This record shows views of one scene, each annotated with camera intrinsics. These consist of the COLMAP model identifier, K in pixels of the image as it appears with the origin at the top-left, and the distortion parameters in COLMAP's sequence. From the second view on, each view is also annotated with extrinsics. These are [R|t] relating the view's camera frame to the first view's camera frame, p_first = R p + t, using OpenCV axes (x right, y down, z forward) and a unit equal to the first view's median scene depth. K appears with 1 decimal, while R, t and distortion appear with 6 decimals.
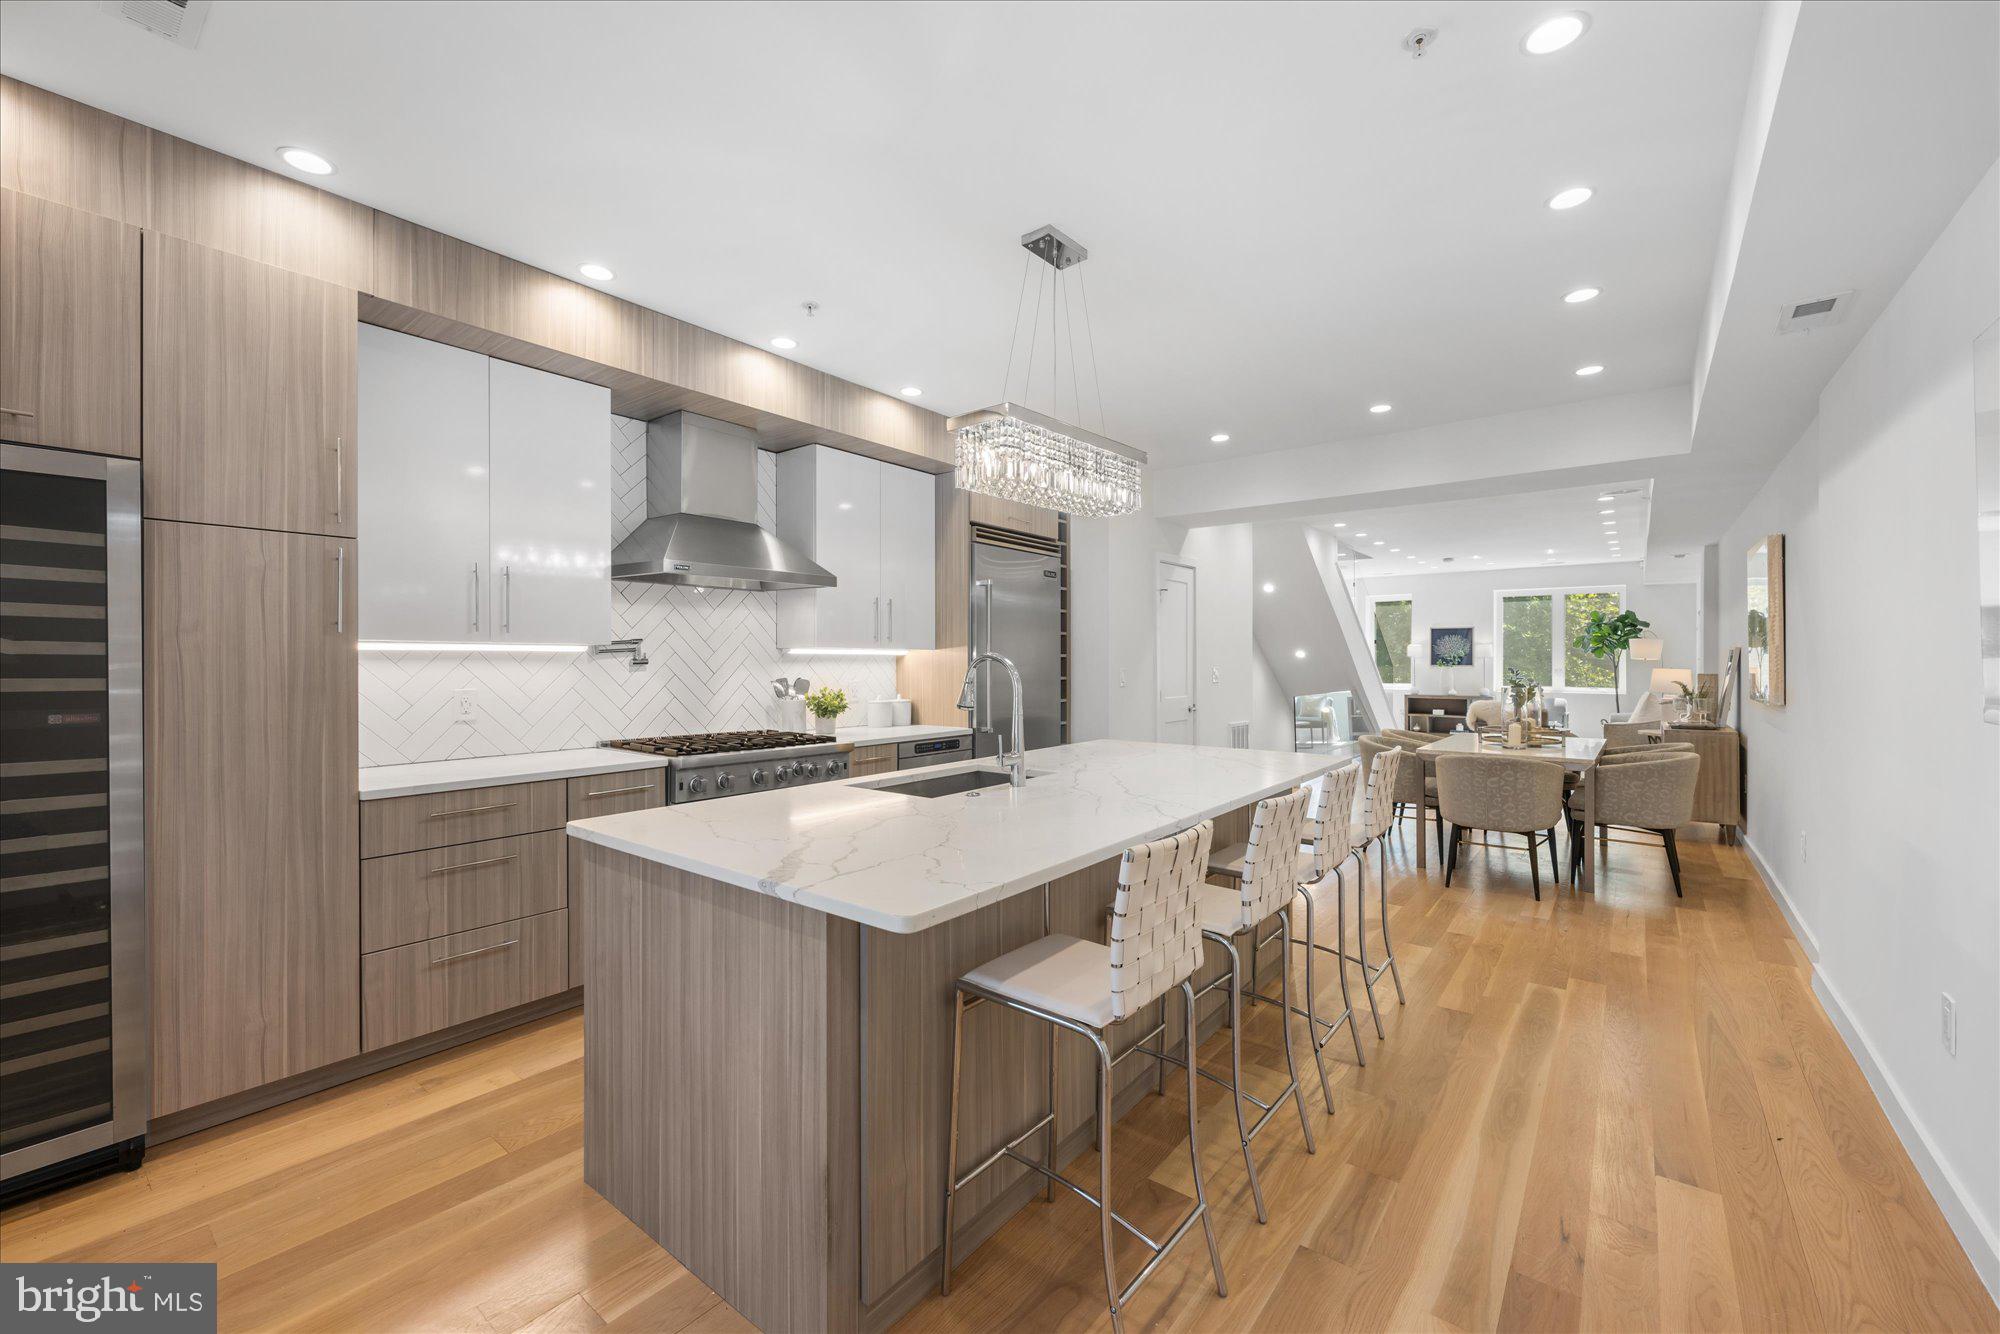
lens RADIAL K [[794.1, 0, 1008.2], [0, 794.1, 660.8], [0, 0, 1]] dist [0.000523, -0.001670]
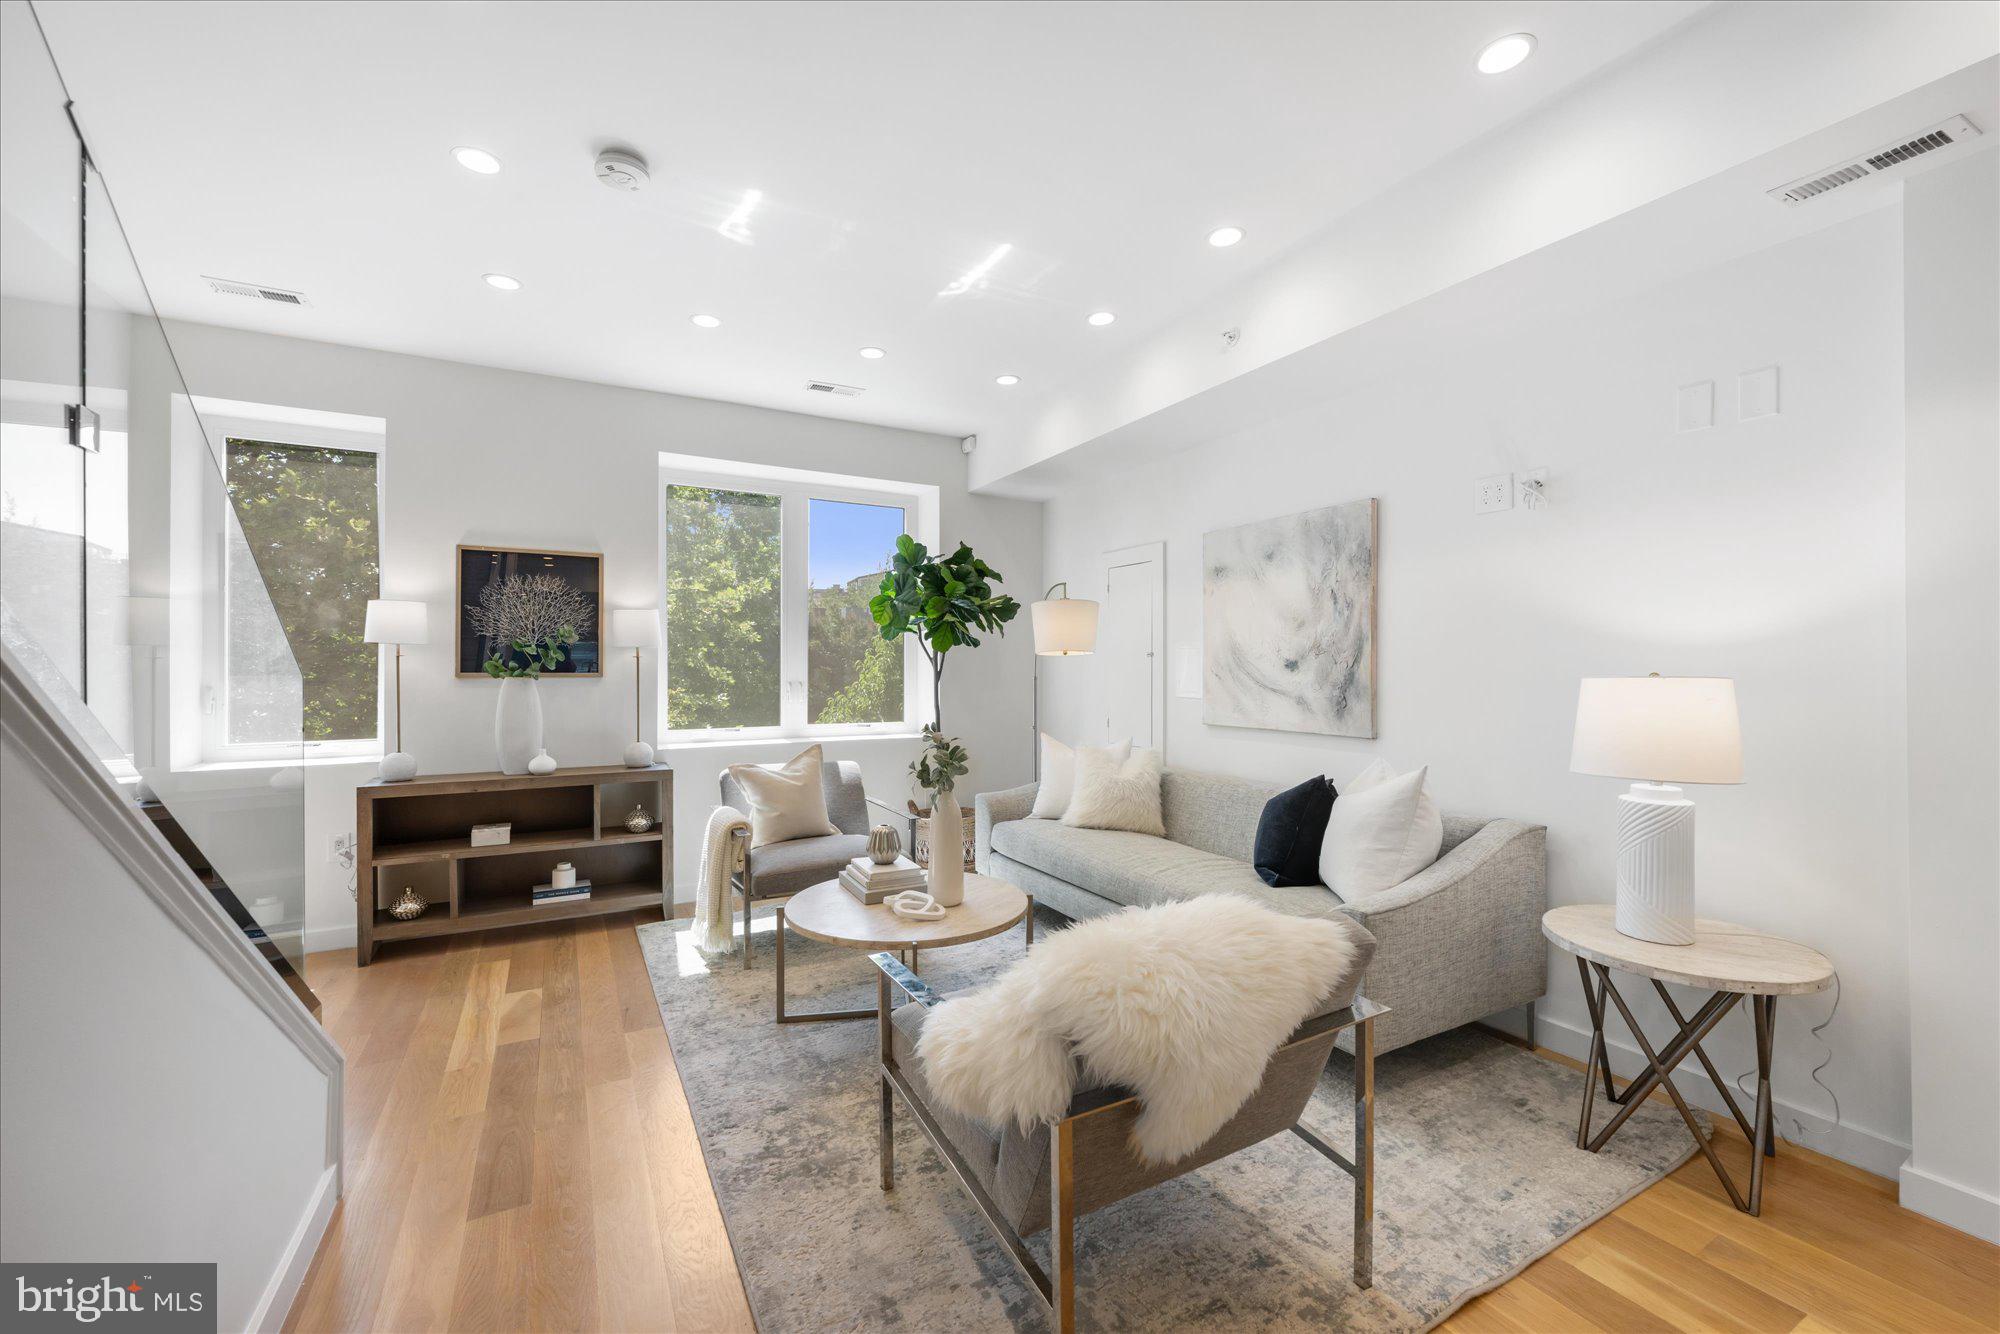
lens RADIAL K [[794.1, 0, 1003.6], [0, 794.1, 673.1], [0, 0, 1]] dist [0.000523, -0.001670]
pose [[0.394500, -0.009239, 0.918850, 0.866323], [0.002076, 0.999956, 0.009163, 0.007263], [-0.918894, -0.001707, 0.394502, 1.769260]]
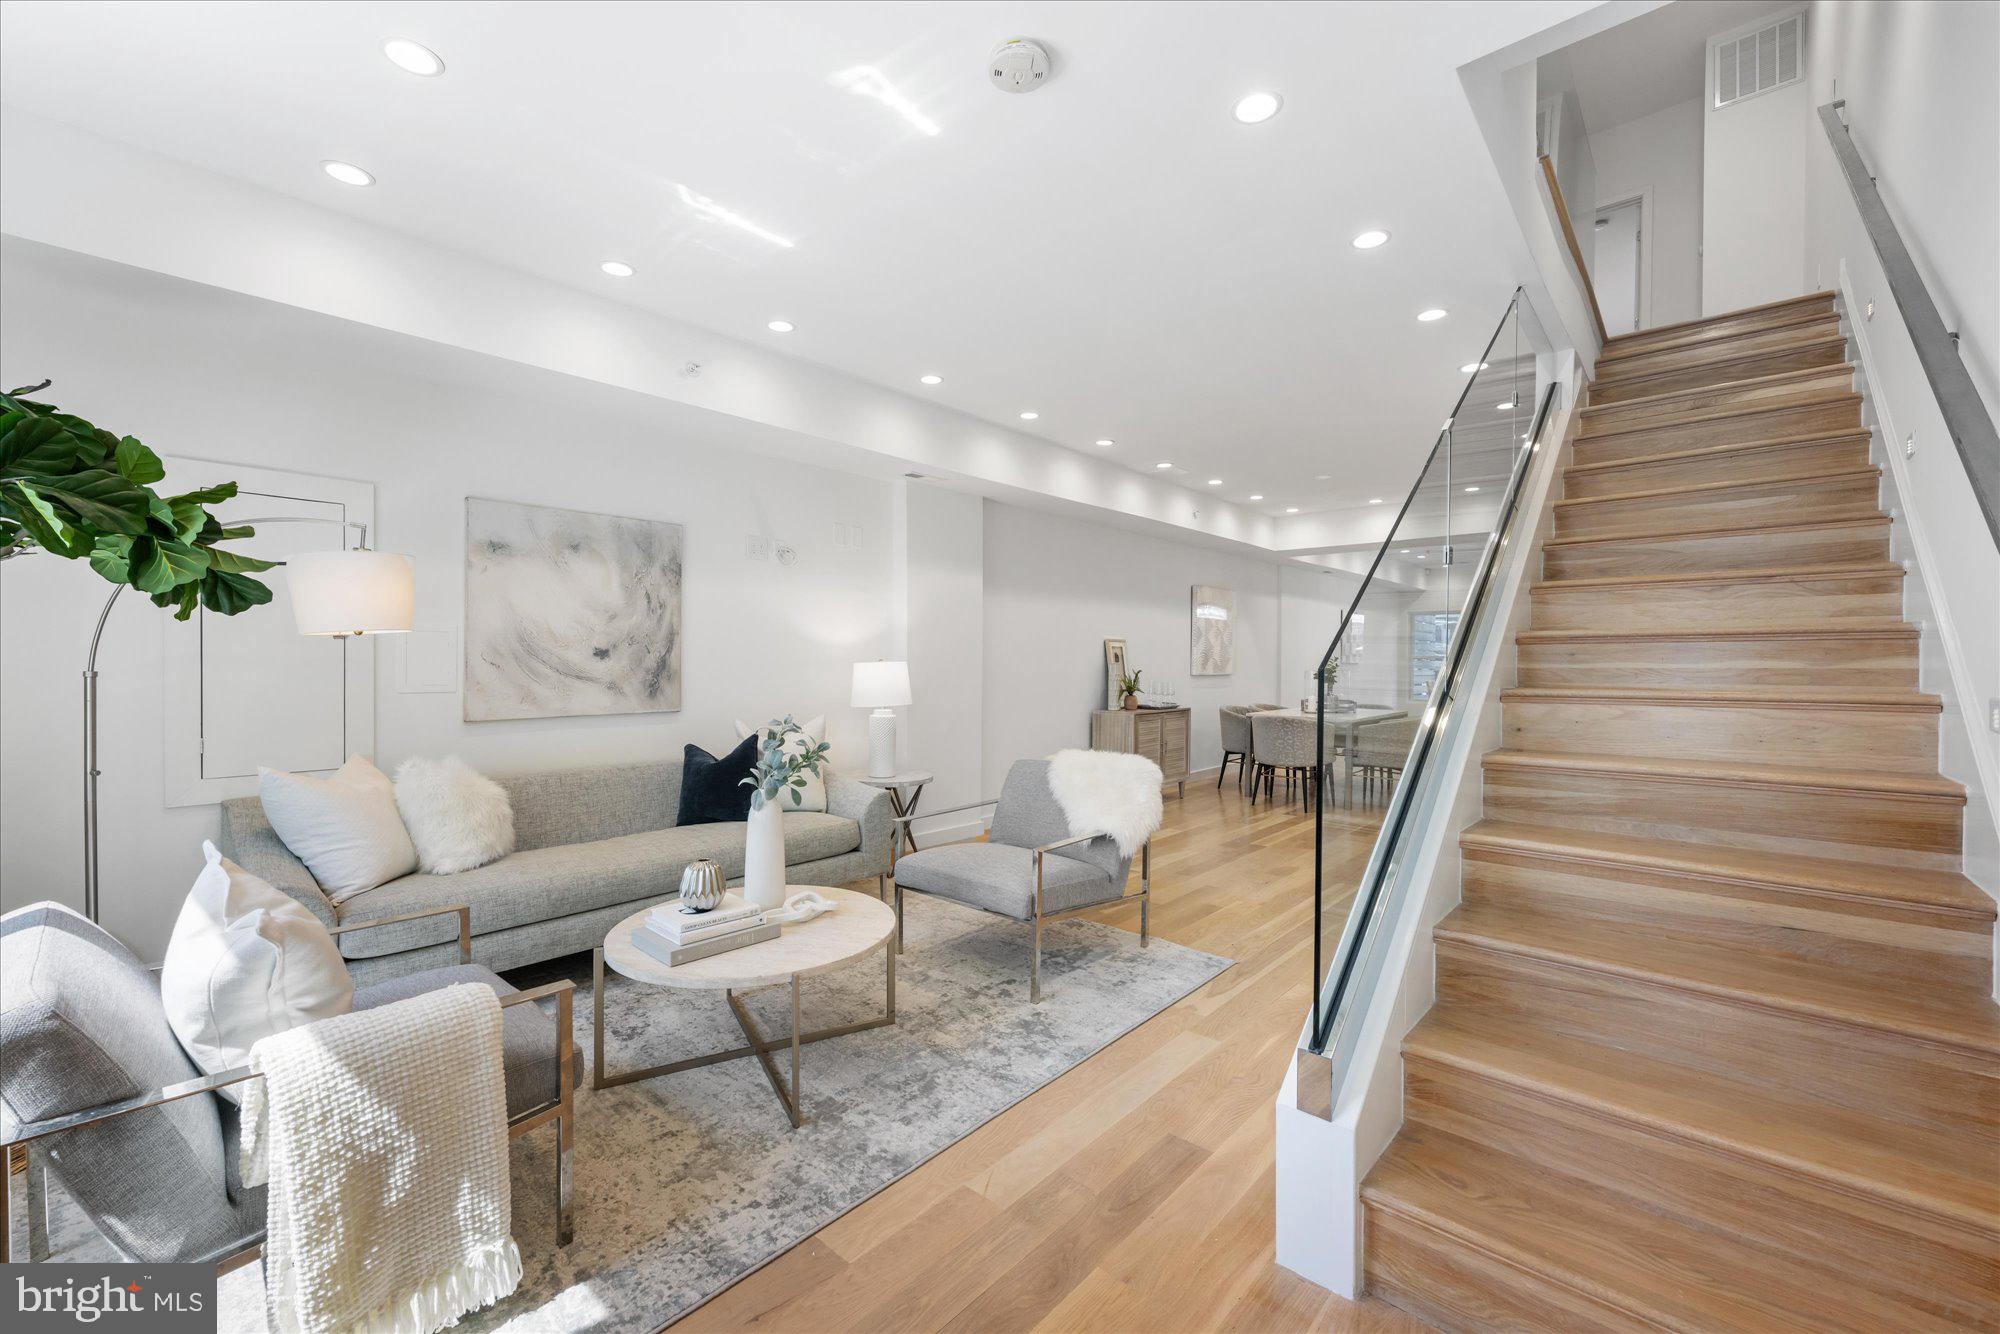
lens RADIAL K [[794.1, 0, 994.5], [0, 794.1, 663.9], [0, 0, 1]] dist [0.000523, -0.001670]
pose [[-0.997335, -0.007225, 0.072594, 1.157864], [-0.006836, 0.999961, 0.005613, 0.010123], [-0.072632, 0.005102, -0.997346, 2.487297]]
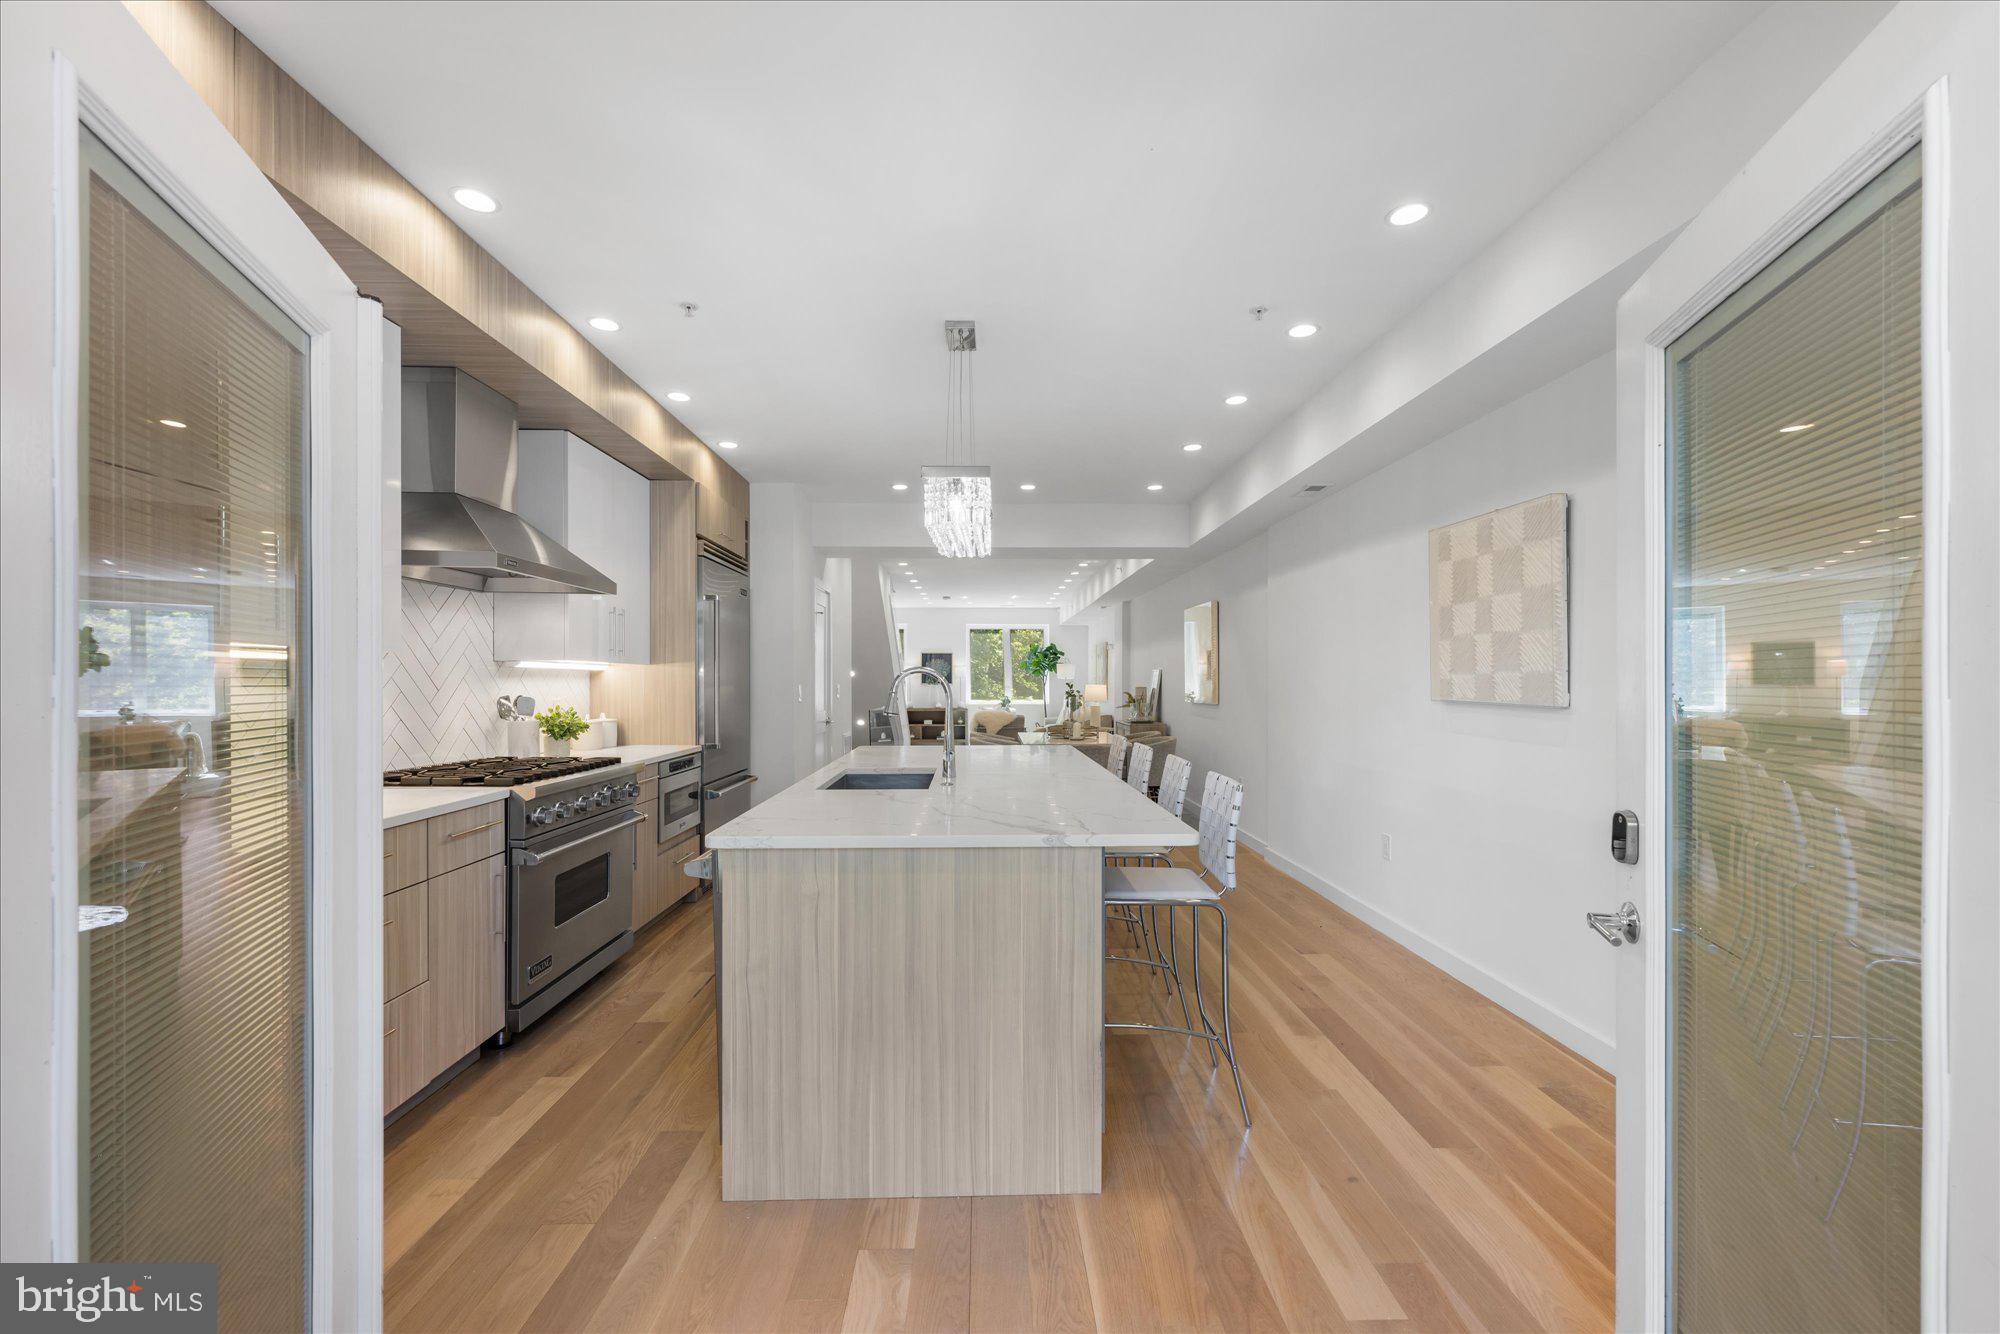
lens RADIAL K [[794.1, 0, 986.4], [0, 794.1, 678.7], [0, 0, 1]] dist [0.000523, -0.001670]
pose [[0.772813, 0.000570, 0.634634, -0.393852], [0.002202, 0.999991, -0.003579, 0.007337], [-0.634630, 0.004163, 0.772805, 0.017376]]
